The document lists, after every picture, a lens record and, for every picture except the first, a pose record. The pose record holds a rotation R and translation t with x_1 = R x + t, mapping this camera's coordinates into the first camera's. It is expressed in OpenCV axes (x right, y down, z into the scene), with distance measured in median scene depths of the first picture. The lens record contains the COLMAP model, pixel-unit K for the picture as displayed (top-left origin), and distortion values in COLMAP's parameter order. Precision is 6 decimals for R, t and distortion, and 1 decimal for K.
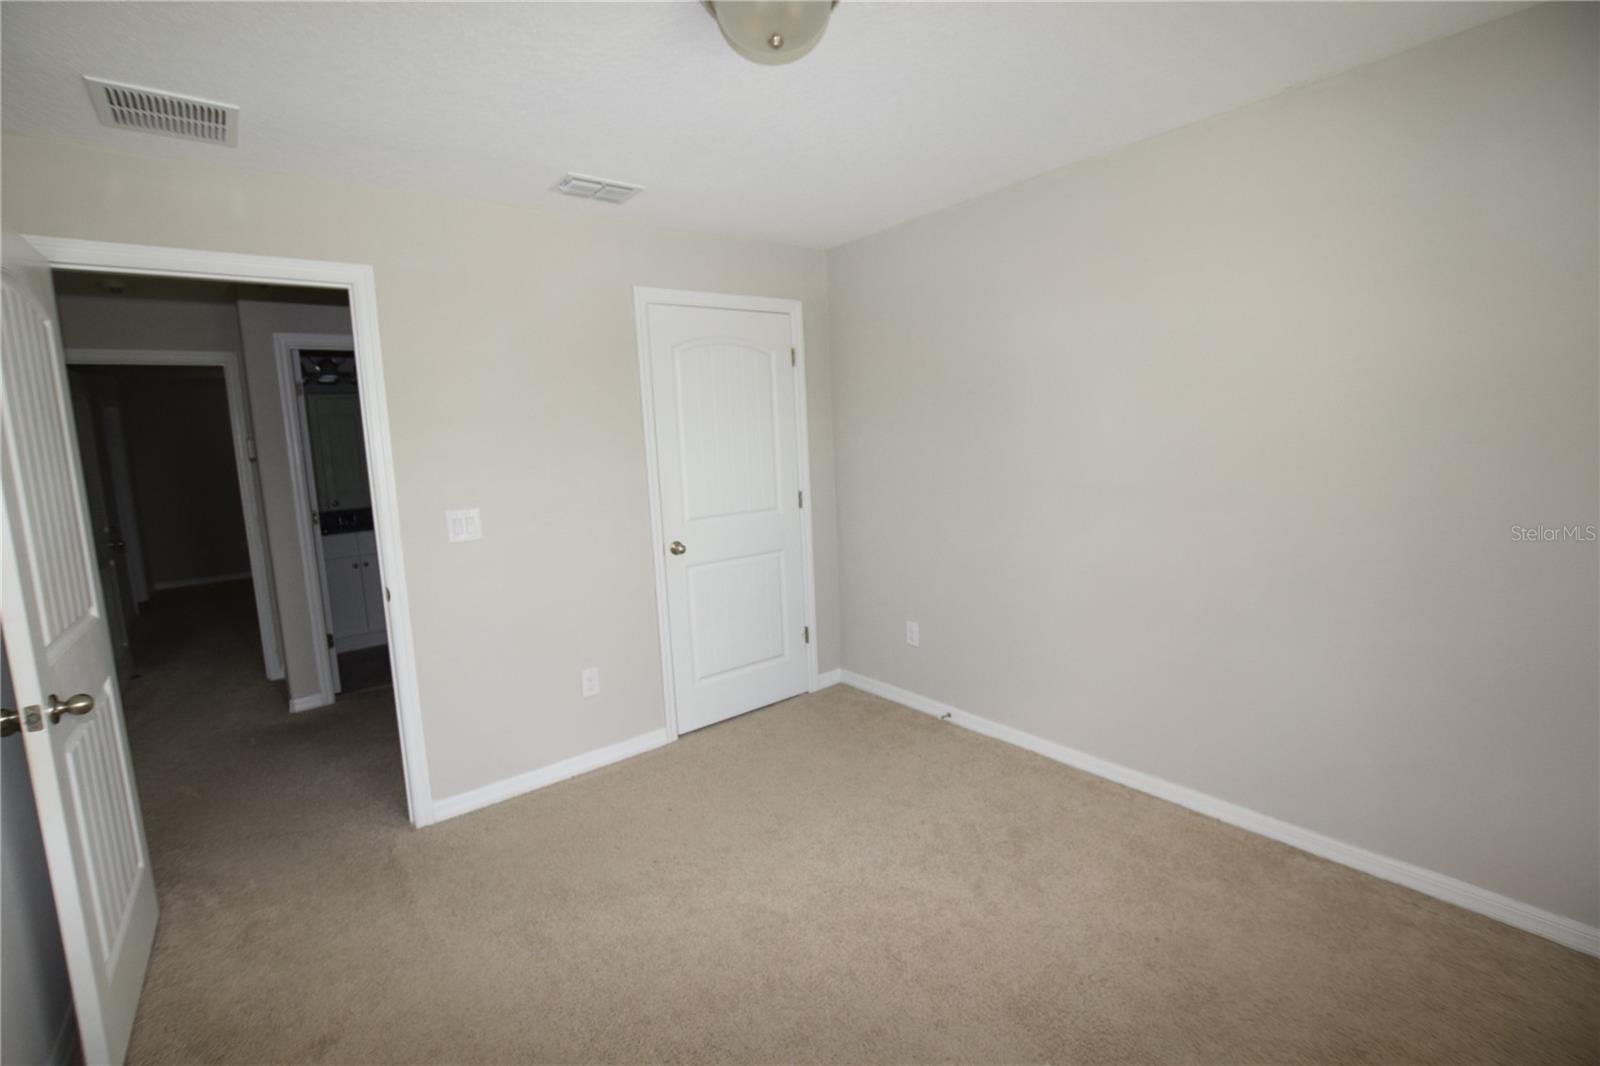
lens RADIAL K [[704.1, 0, 794.2], [0, 704.1, 523.6], [0, 0, 1]] dist [-0.033223, 0.005915]
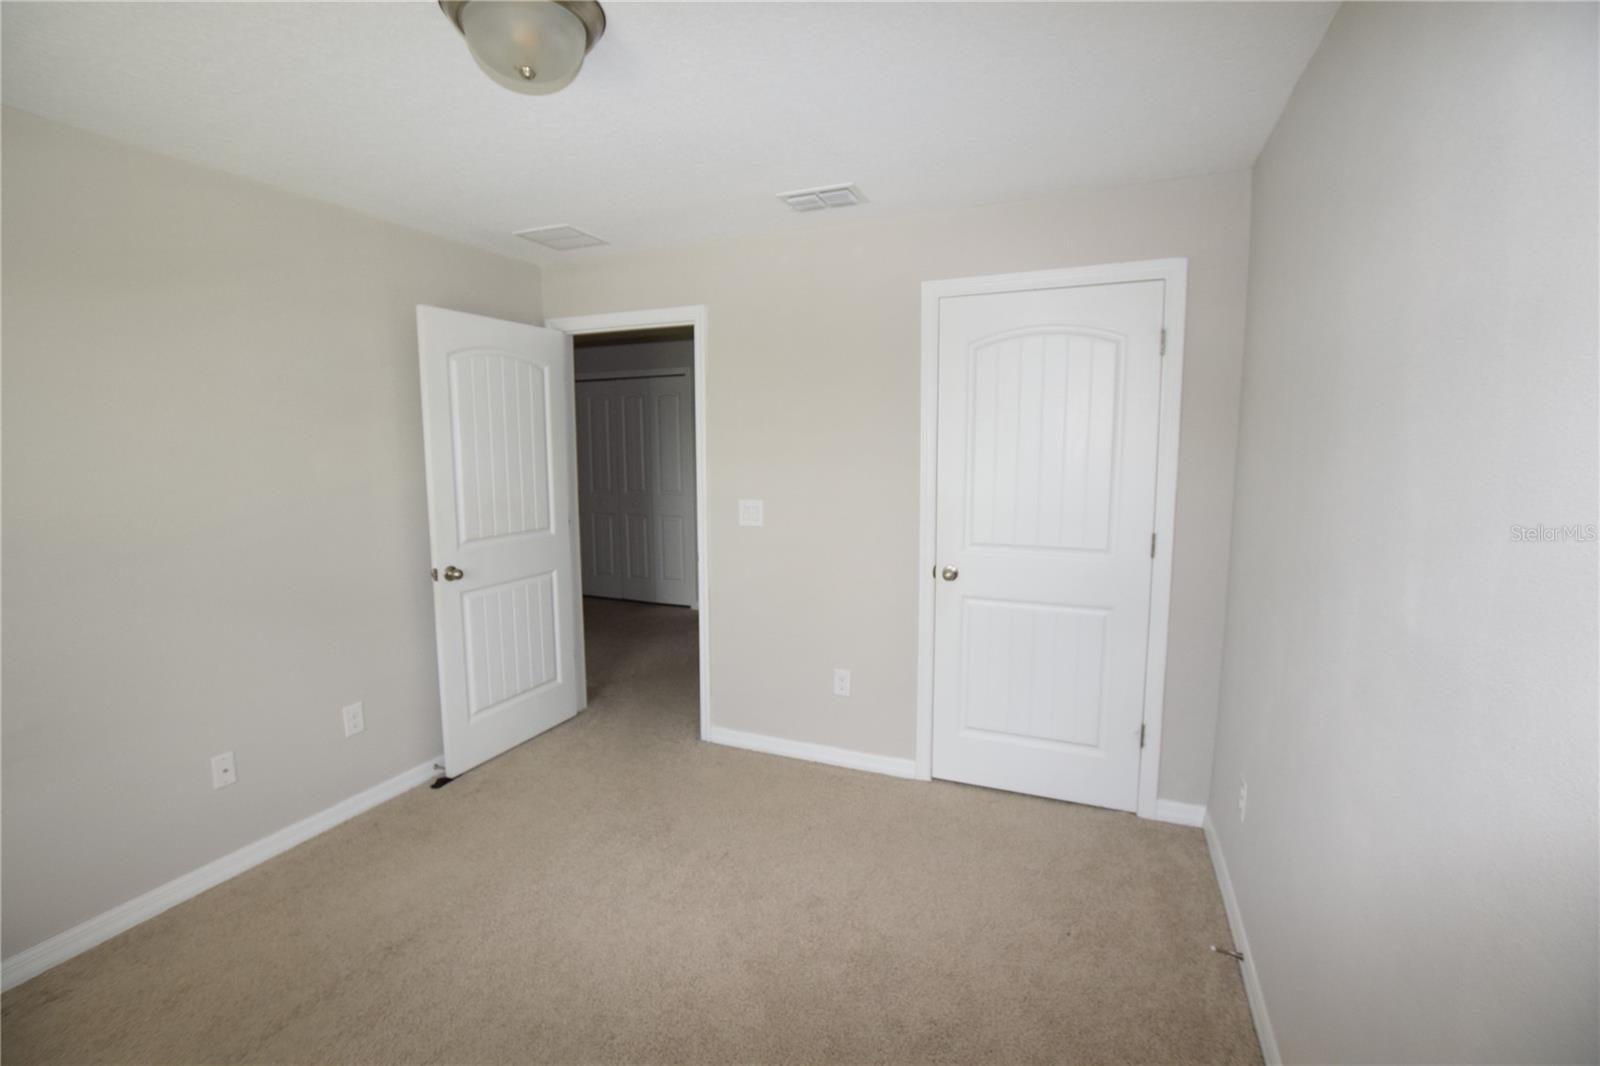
lens RADIAL K [[704.1, 0, 803.9], [0, 704.1, 522.6], [0, 0, 1]] dist [-0.033223, 0.005915]
pose [[0.472999, 0.143037, -0.869375, 0.509574], [-0.130213, 0.987247, 0.091586, -0.085084], [0.871388, 0.069884, 0.485592, 0.410338]]
